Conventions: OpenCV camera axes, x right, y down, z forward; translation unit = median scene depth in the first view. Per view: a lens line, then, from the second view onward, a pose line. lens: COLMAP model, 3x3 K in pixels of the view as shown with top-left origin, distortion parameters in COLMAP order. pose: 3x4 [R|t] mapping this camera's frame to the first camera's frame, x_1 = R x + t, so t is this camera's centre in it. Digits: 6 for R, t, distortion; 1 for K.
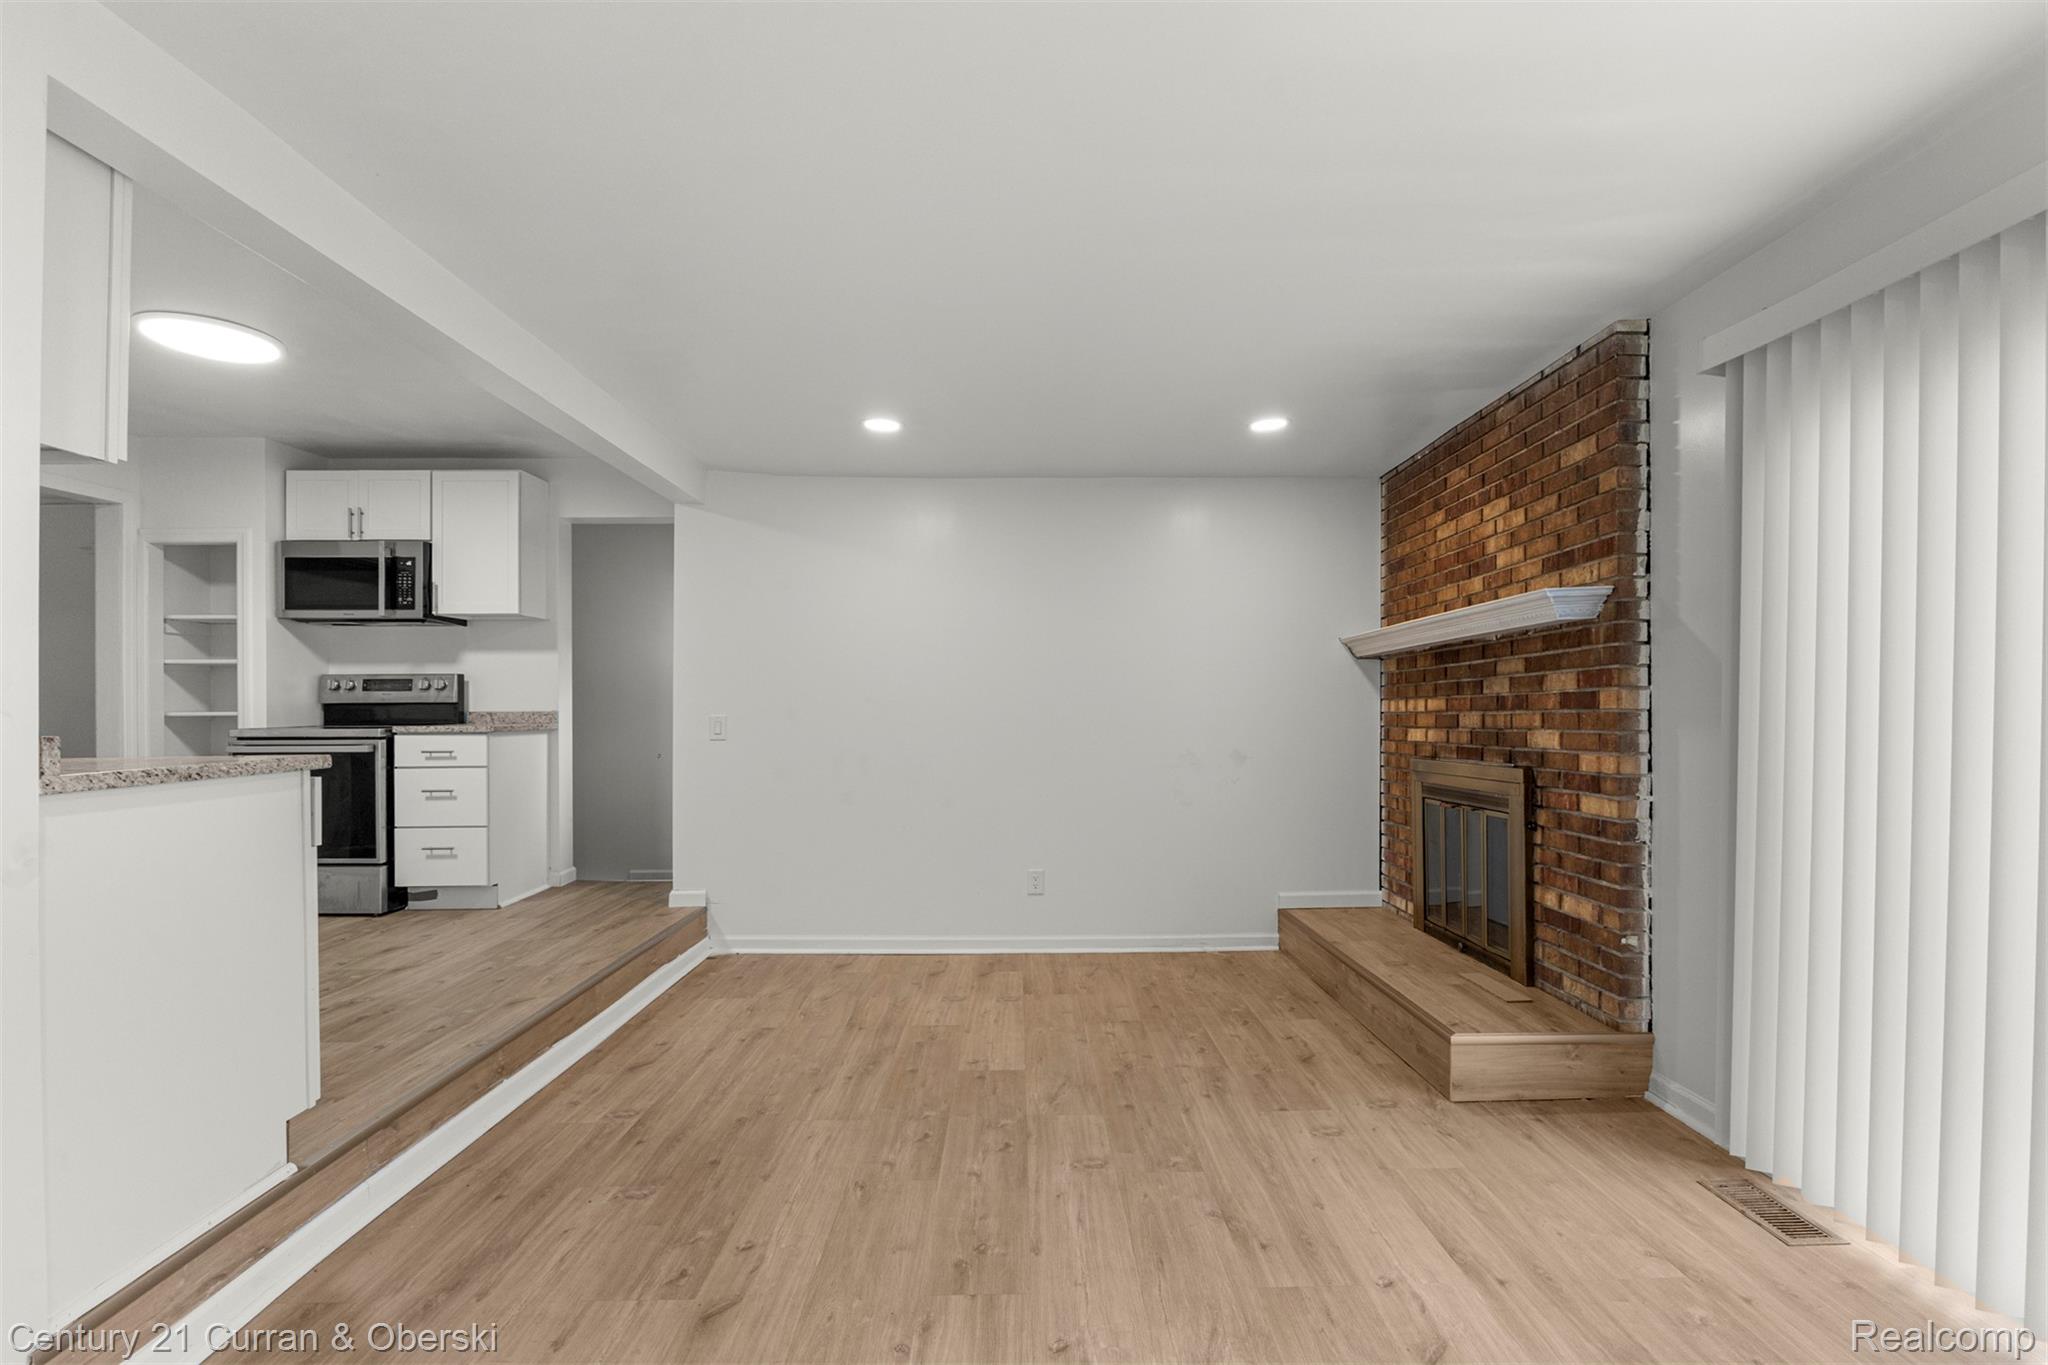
lens RADIAL K [[919.3, 0, 1008.1], [0, 919.3, 701.8], [0, 0, 1]] dist [-0.003709, 0.000122]
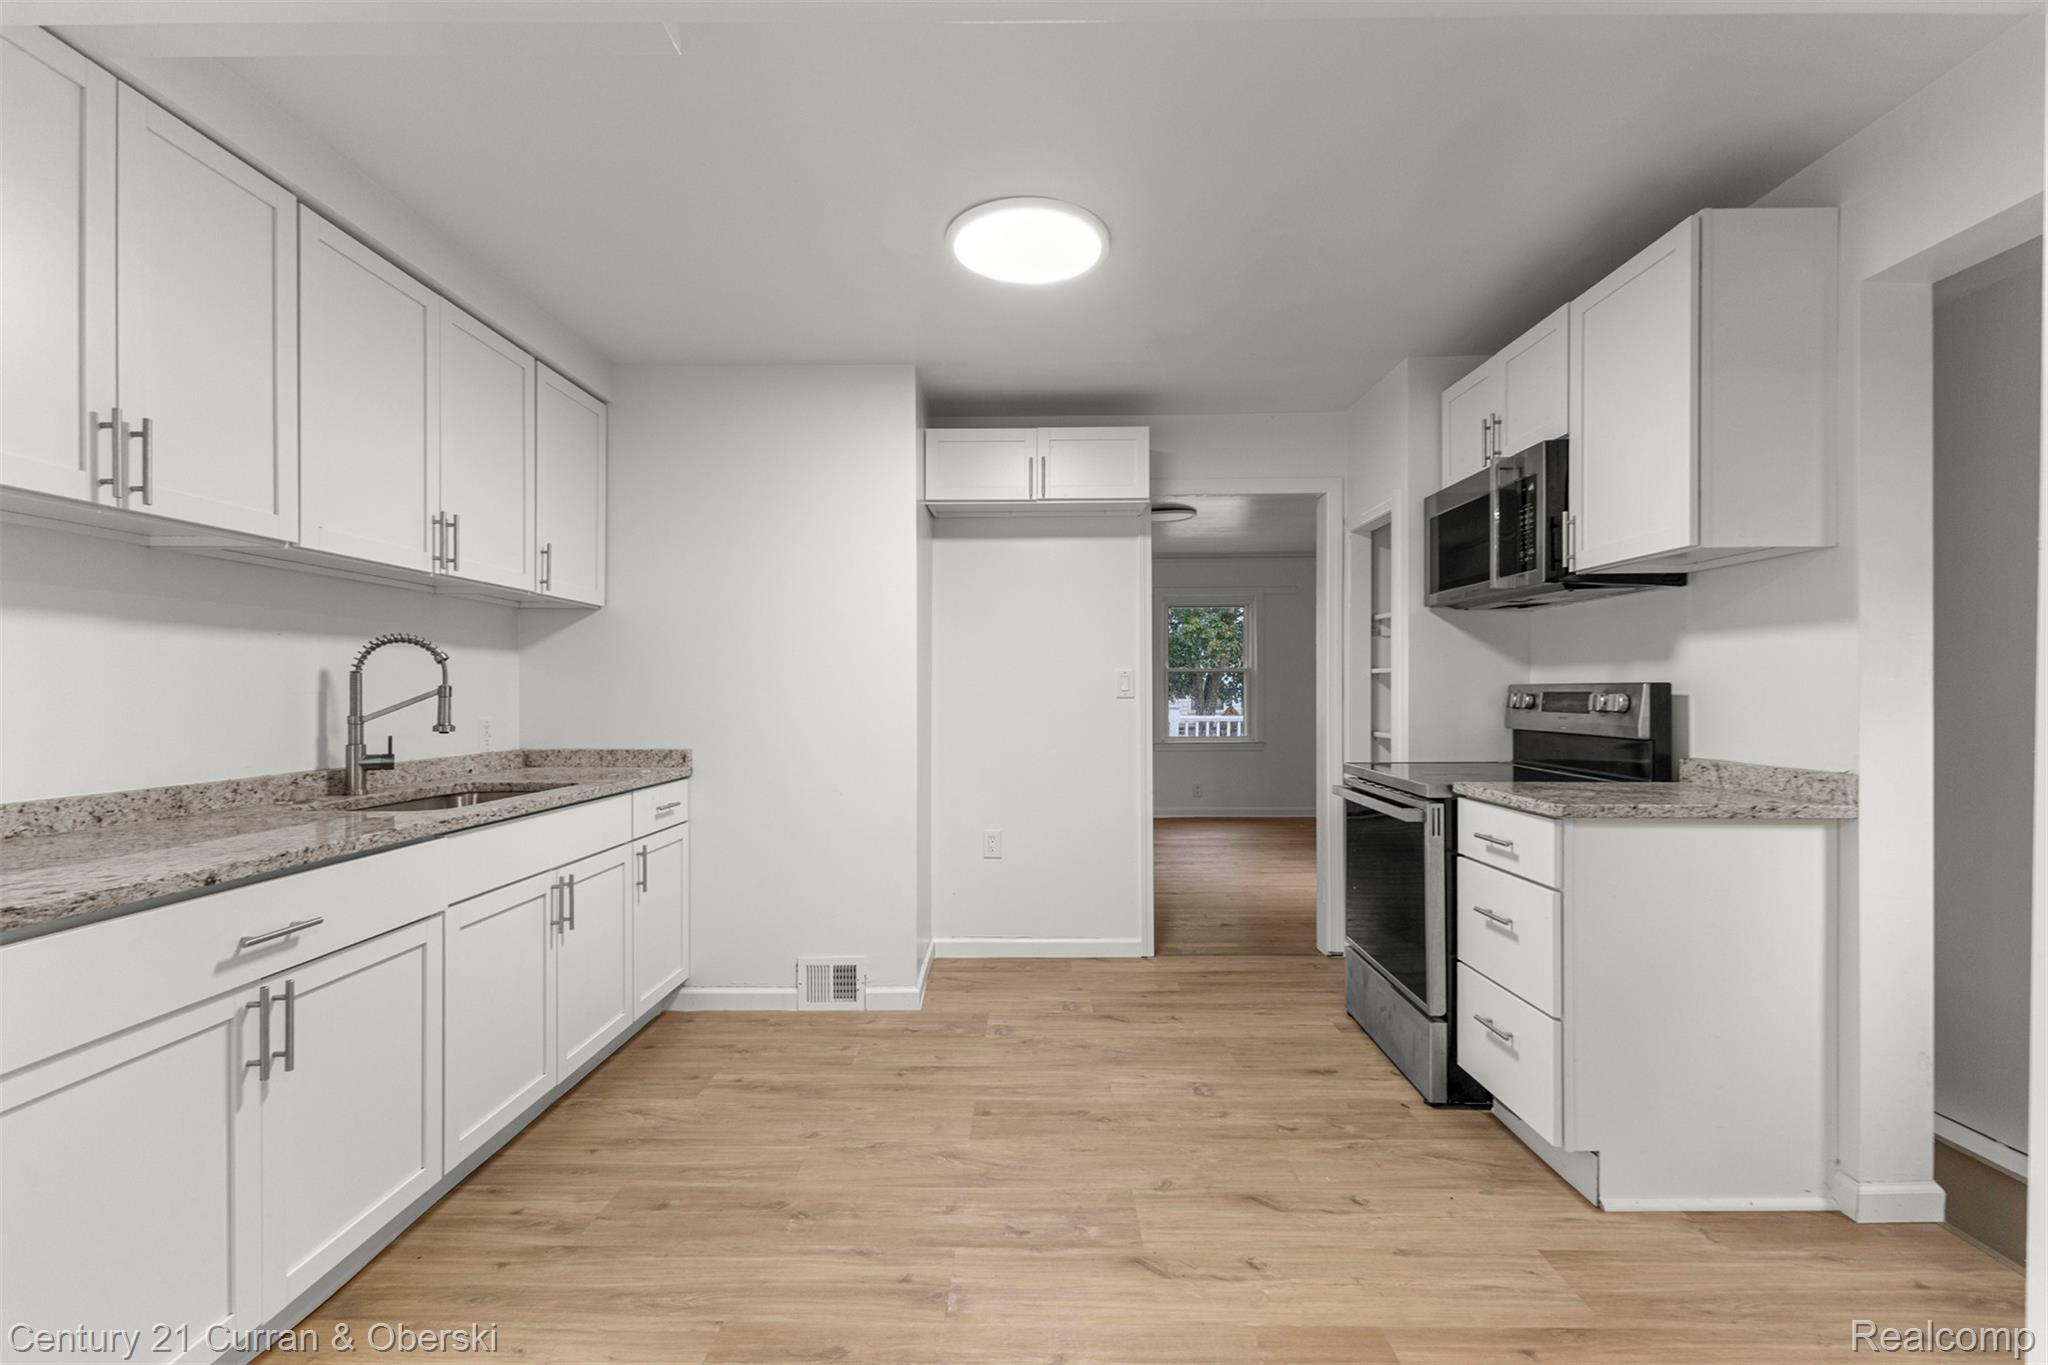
lens RADIAL K [[884.3, 0, 1029.7], [0, 884.3, 690.7], [0, 0, 1]] dist [0.004744, 0.001744]
pose [[-0.009577, 0.006311, -0.999934, -0.111762], [0.004753, 0.999969, 0.006266, -0.032139], [0.999943, -0.004693, -0.009607, 0.695438]]
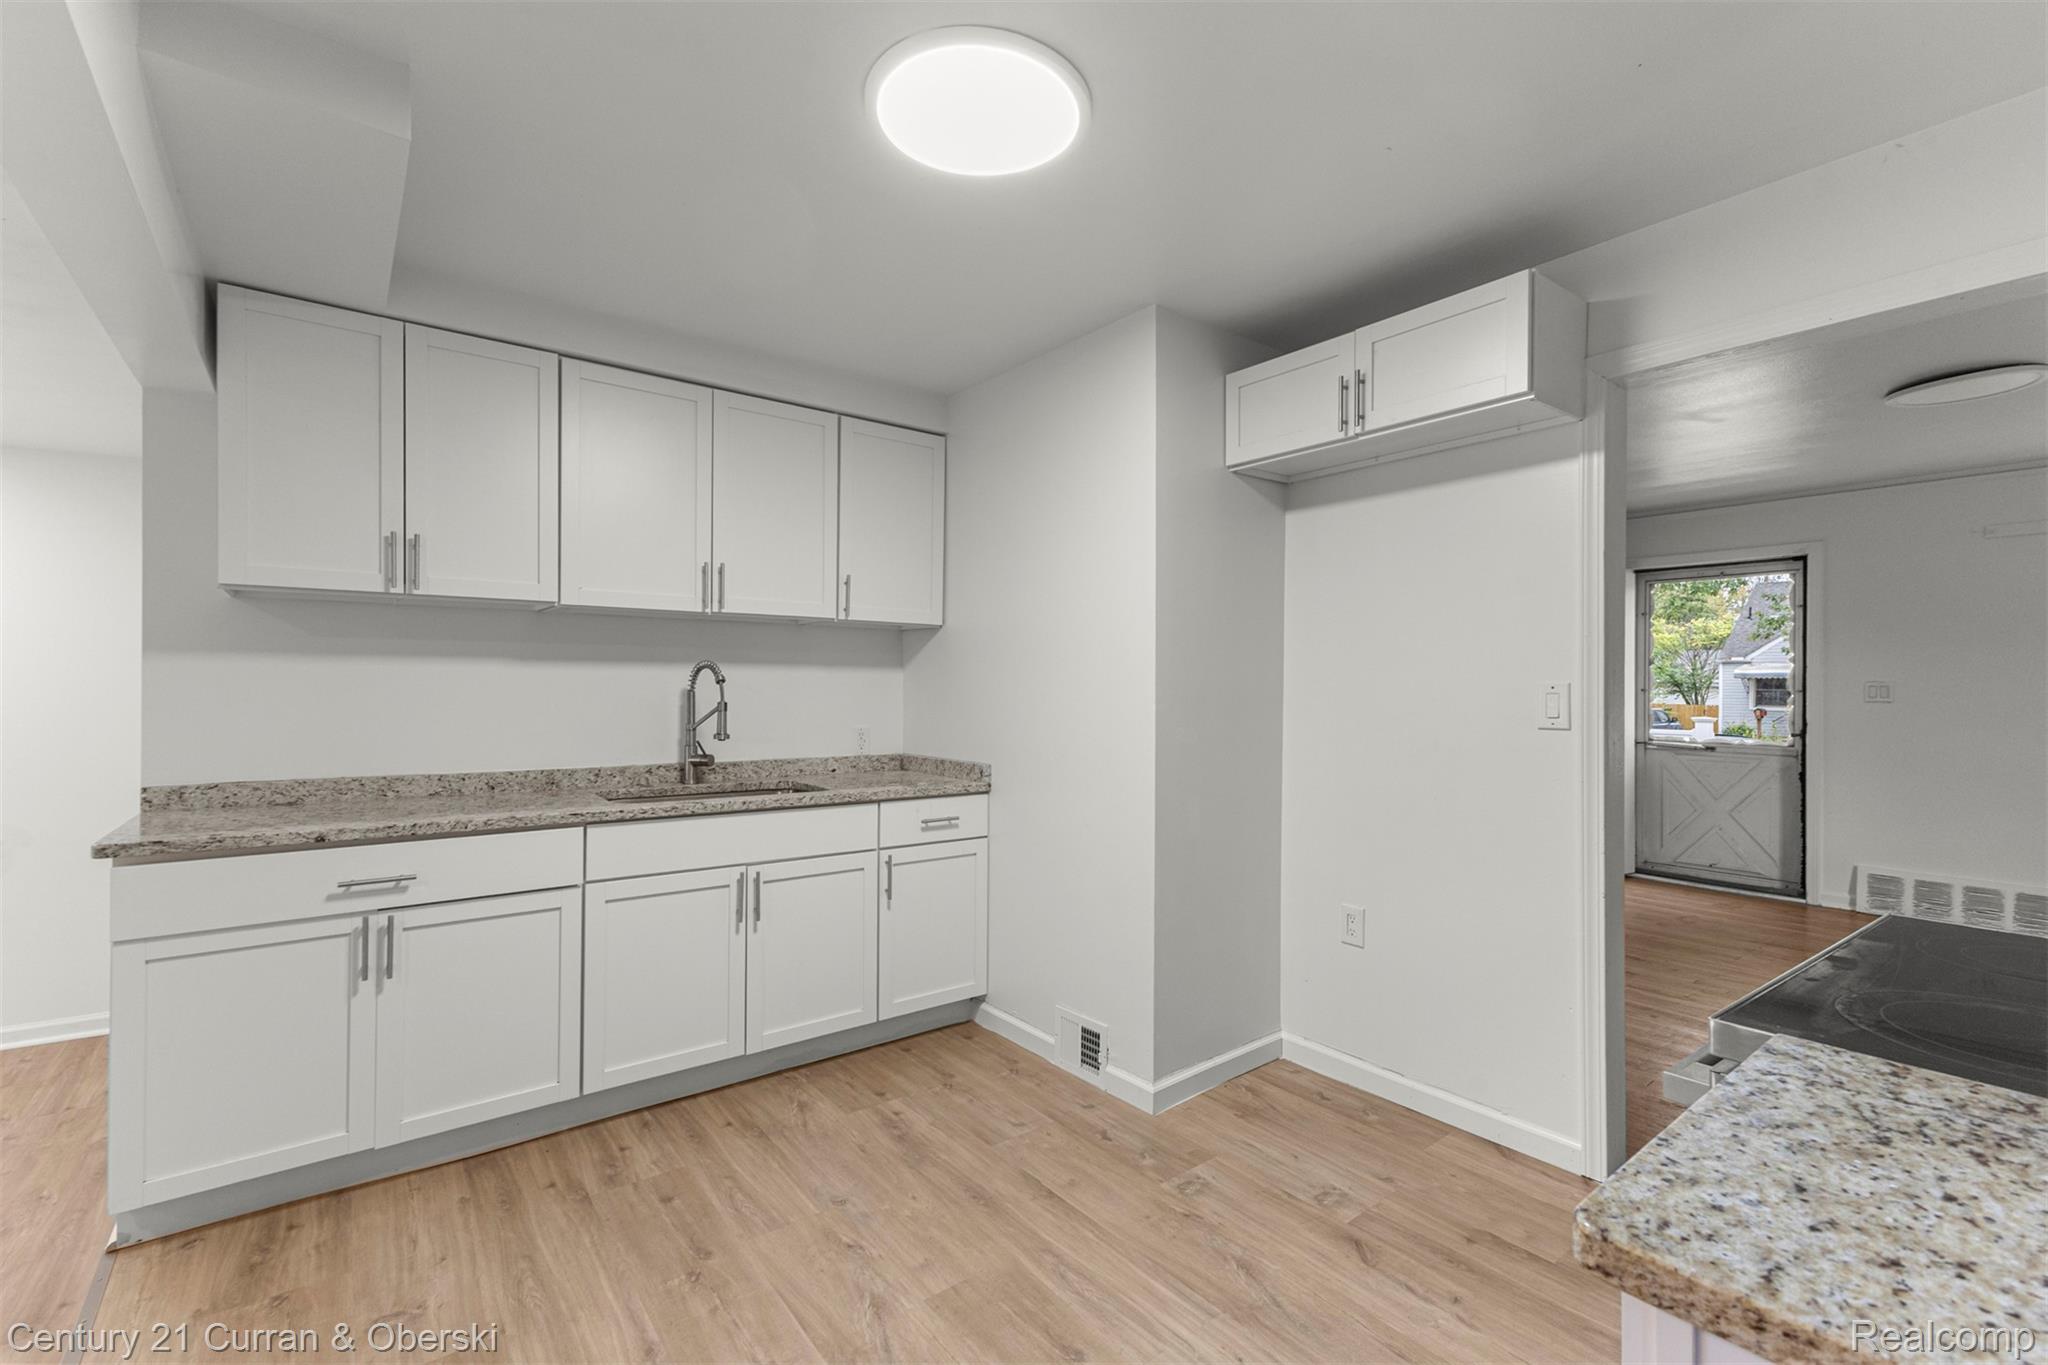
lens RADIAL K [[884.3, 0, 1031.4], [0, 884.3, 685.6], [0, 0, 1]] dist [0.004744, 0.001744]
pose [[-0.786113, 0.001161, -0.618081, -0.398752], [0.001316, 0.999999, 0.000206, -0.044927], [0.618081, -0.000651, -0.786114, 0.982023]]
